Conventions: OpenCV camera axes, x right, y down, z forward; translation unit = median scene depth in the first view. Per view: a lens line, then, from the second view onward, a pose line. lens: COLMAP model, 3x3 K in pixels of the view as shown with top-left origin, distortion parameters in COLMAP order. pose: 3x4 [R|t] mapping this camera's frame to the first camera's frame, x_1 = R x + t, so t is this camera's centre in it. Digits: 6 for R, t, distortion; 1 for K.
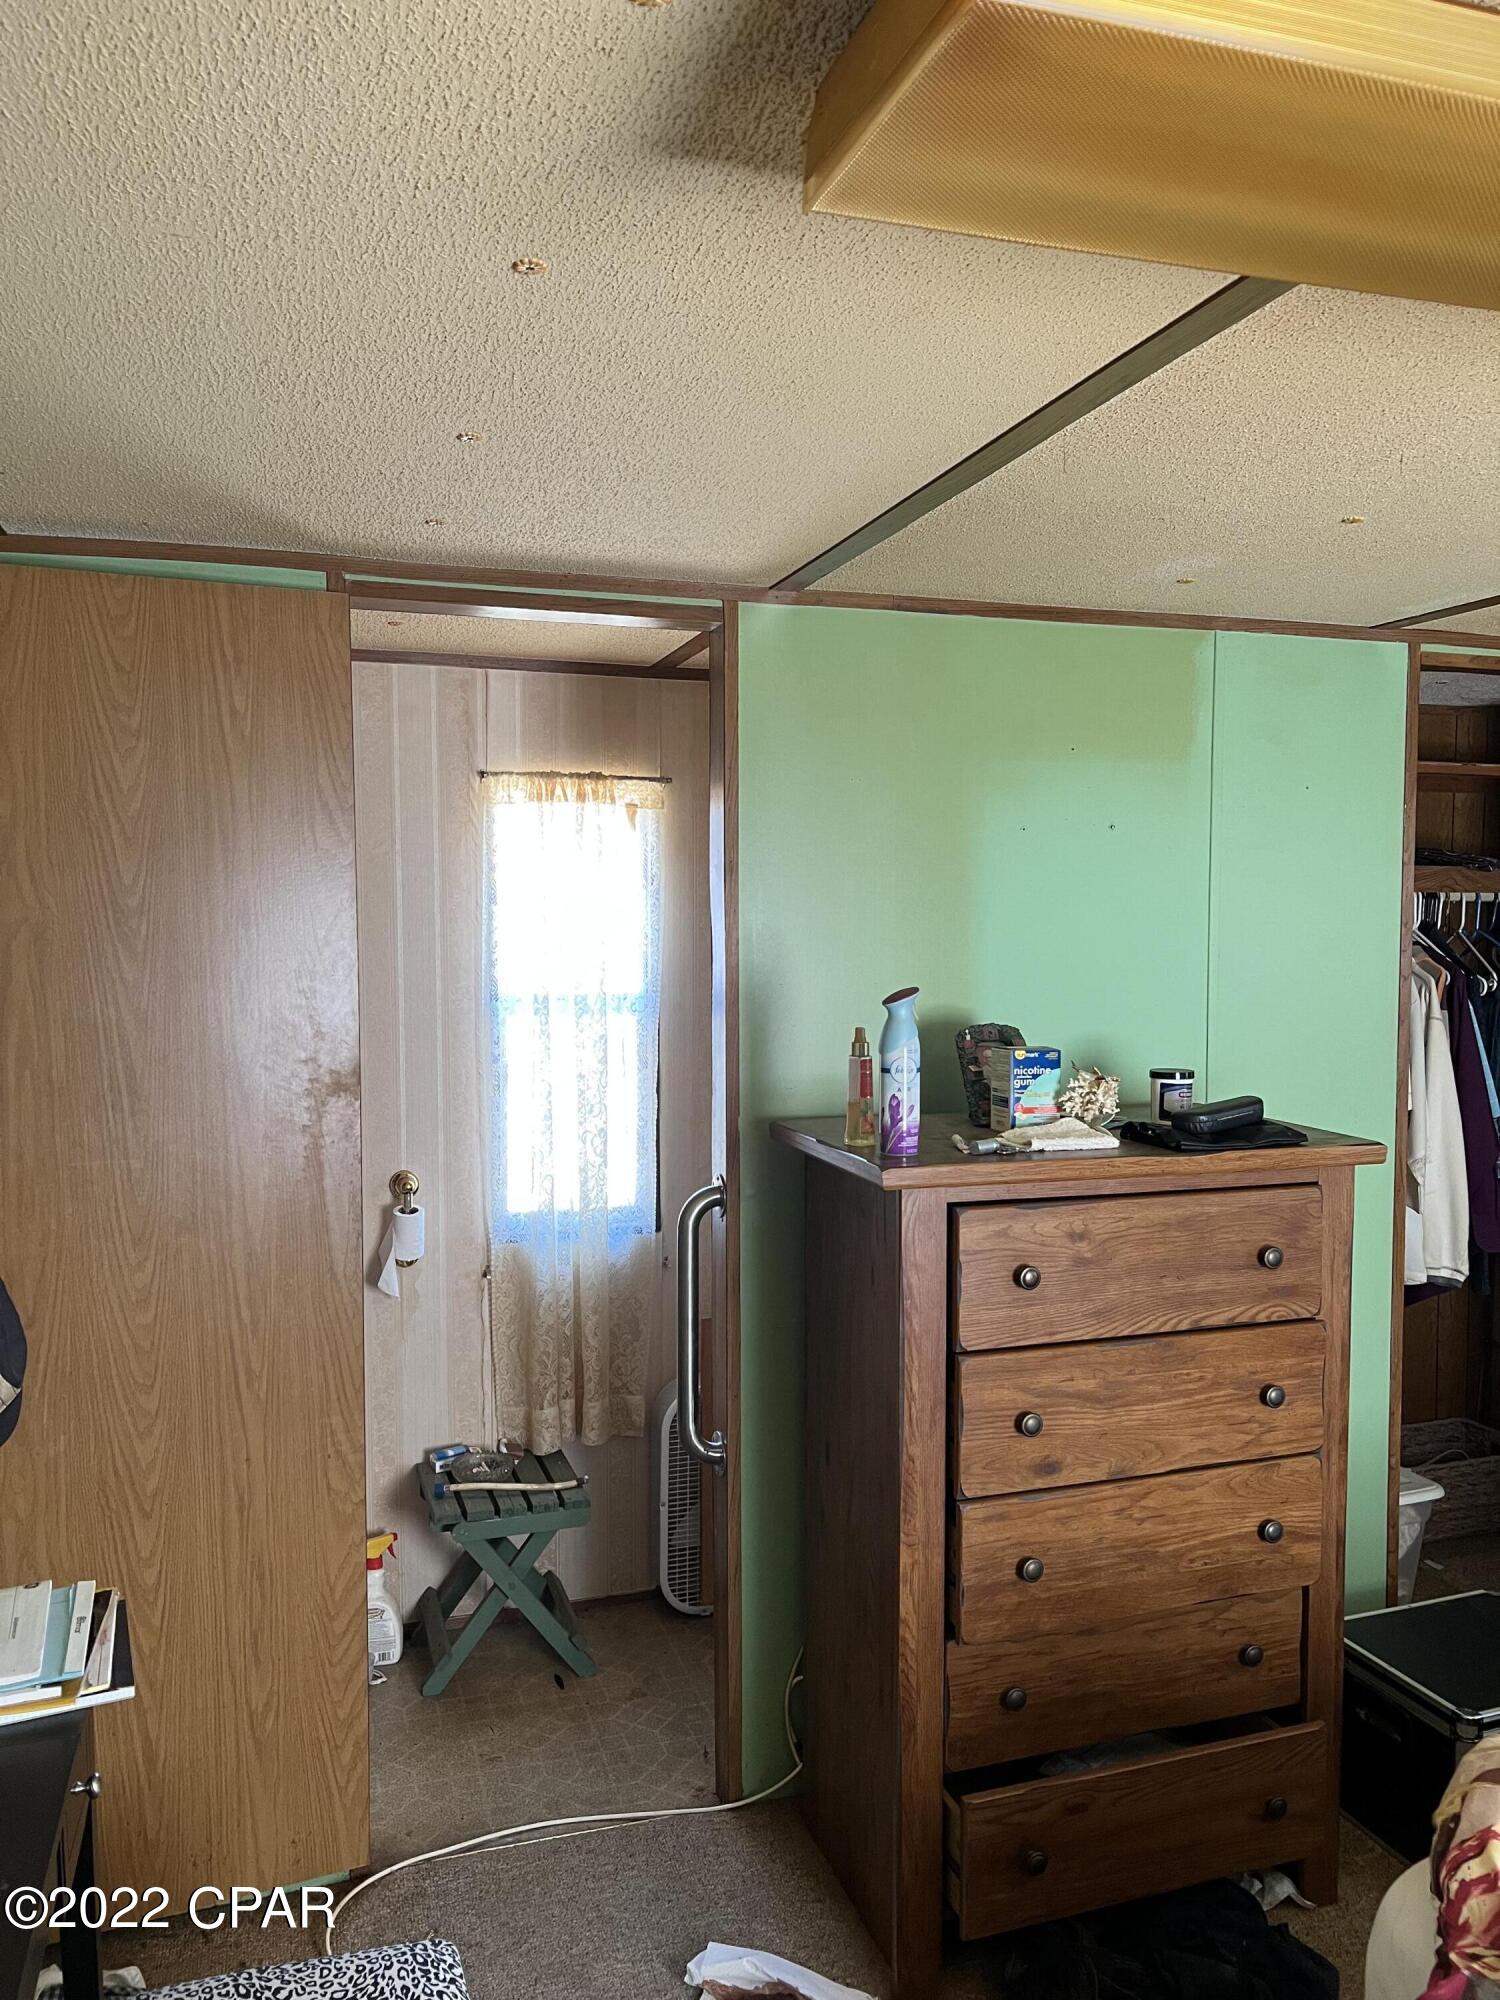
lens RADIAL K [[1505.6, 0, 745.0], [0, 1505.6, 979.9], [0, 0, 1]] dist [0.013540, -0.026010]
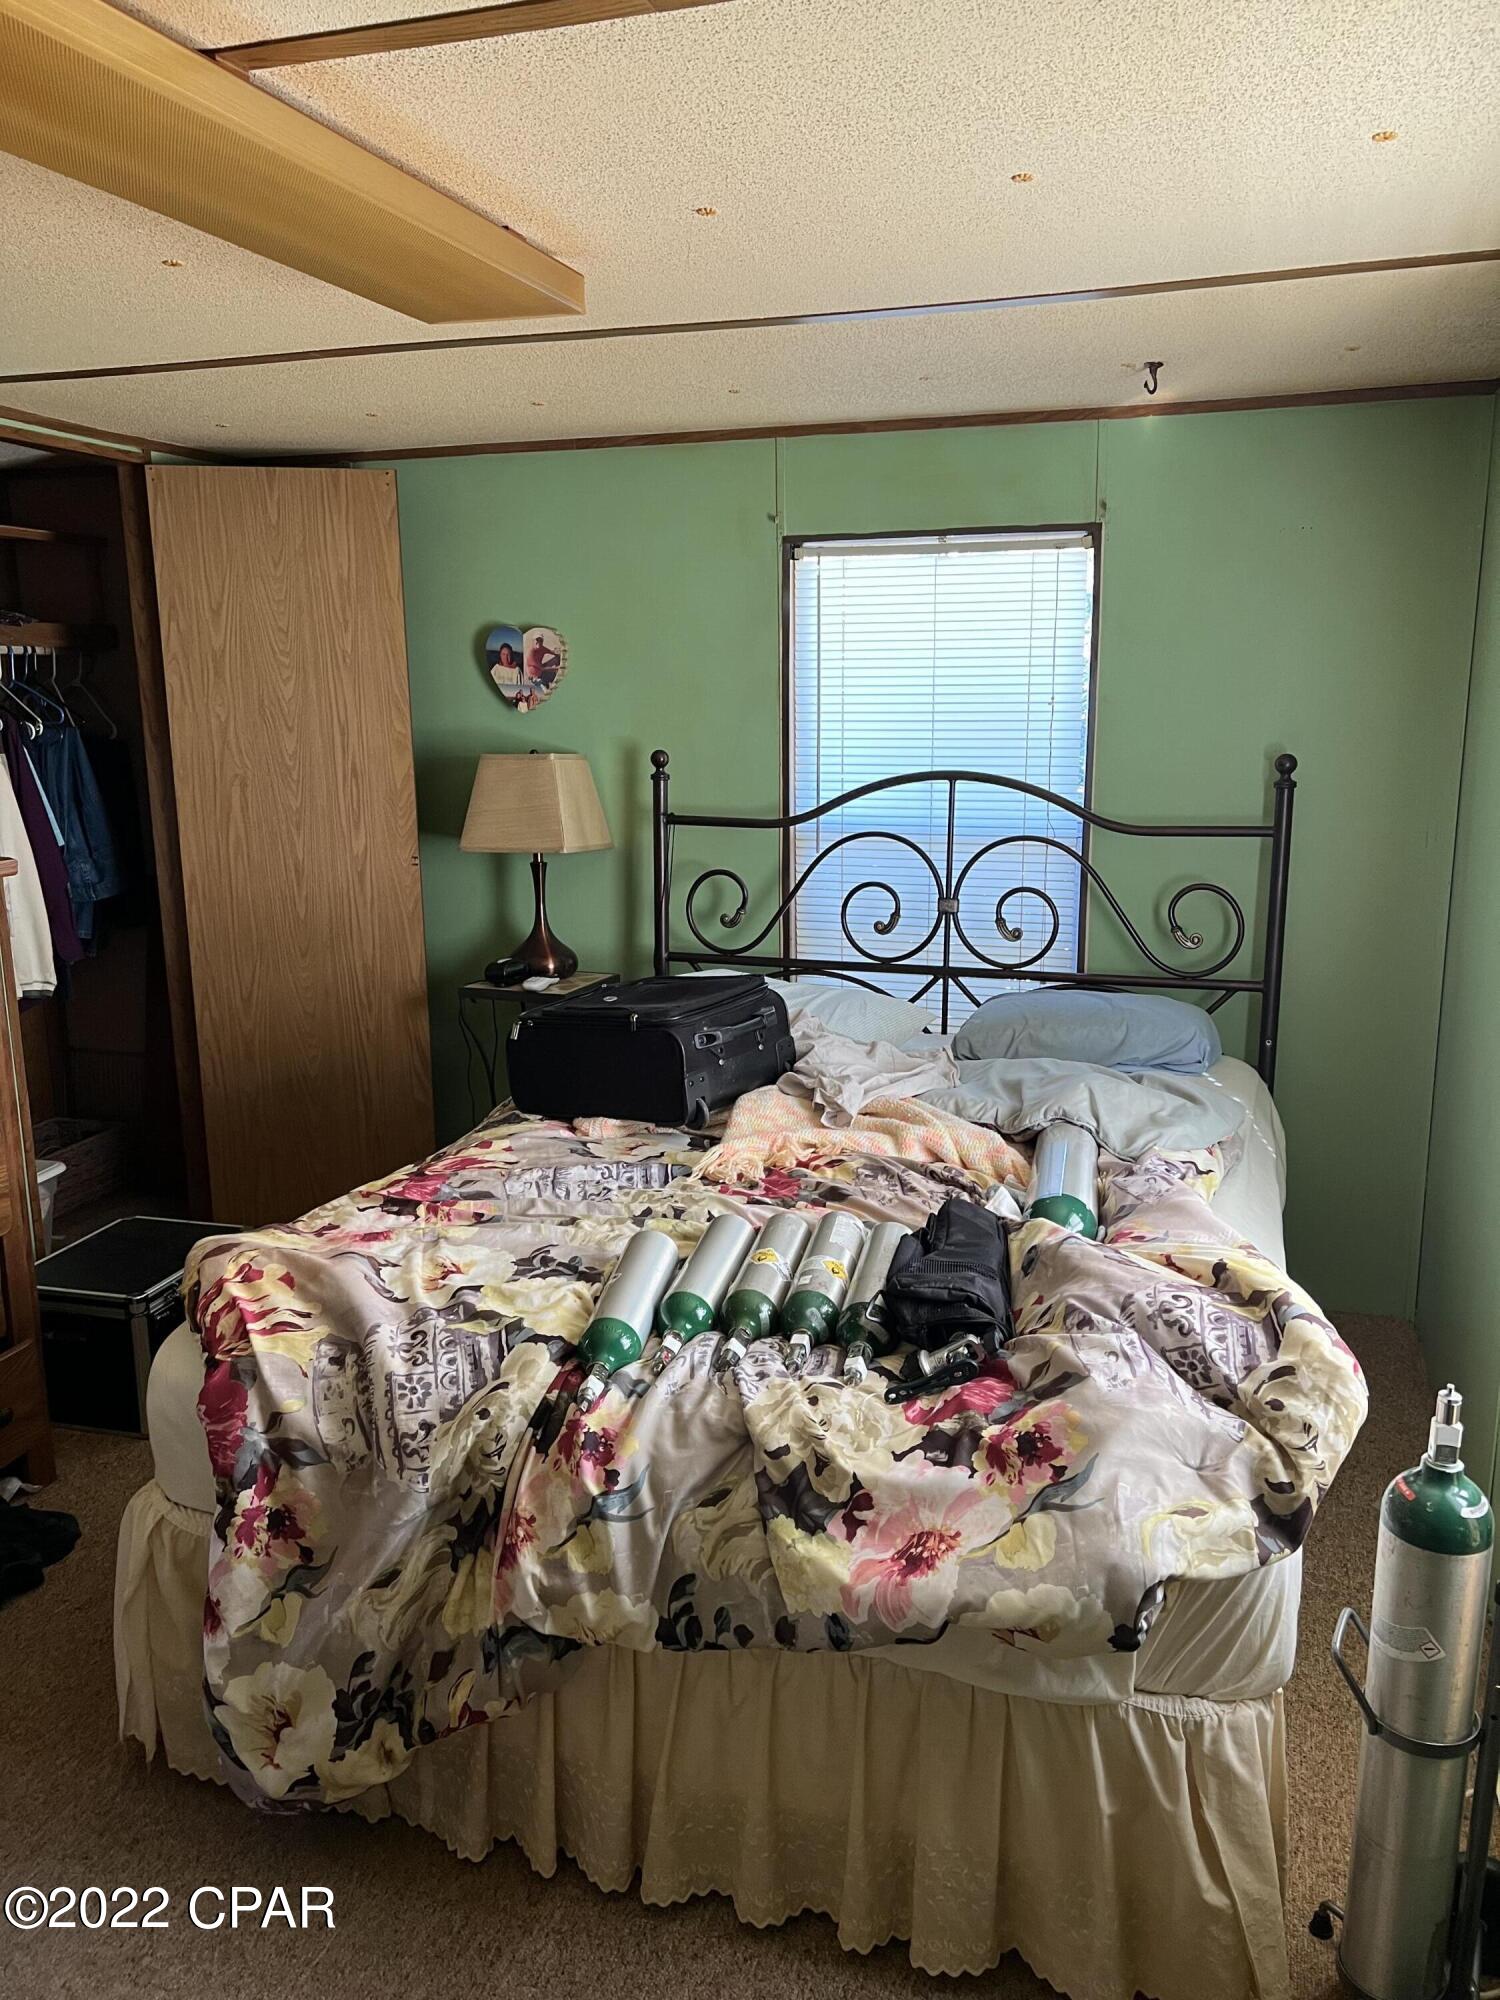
lens RADIAL K [[1505.6, 0, 743.6], [0, 1505.6, 1002.9], [0, 0, 1]] dist [0.013540, -0.026010]
pose [[0.588005, -0.174728, 0.789759, -0.186864], [0.042001, 0.981668, 0.185916, 0.025584], [-0.807766, -0.076149, 0.584565, -0.148409]]
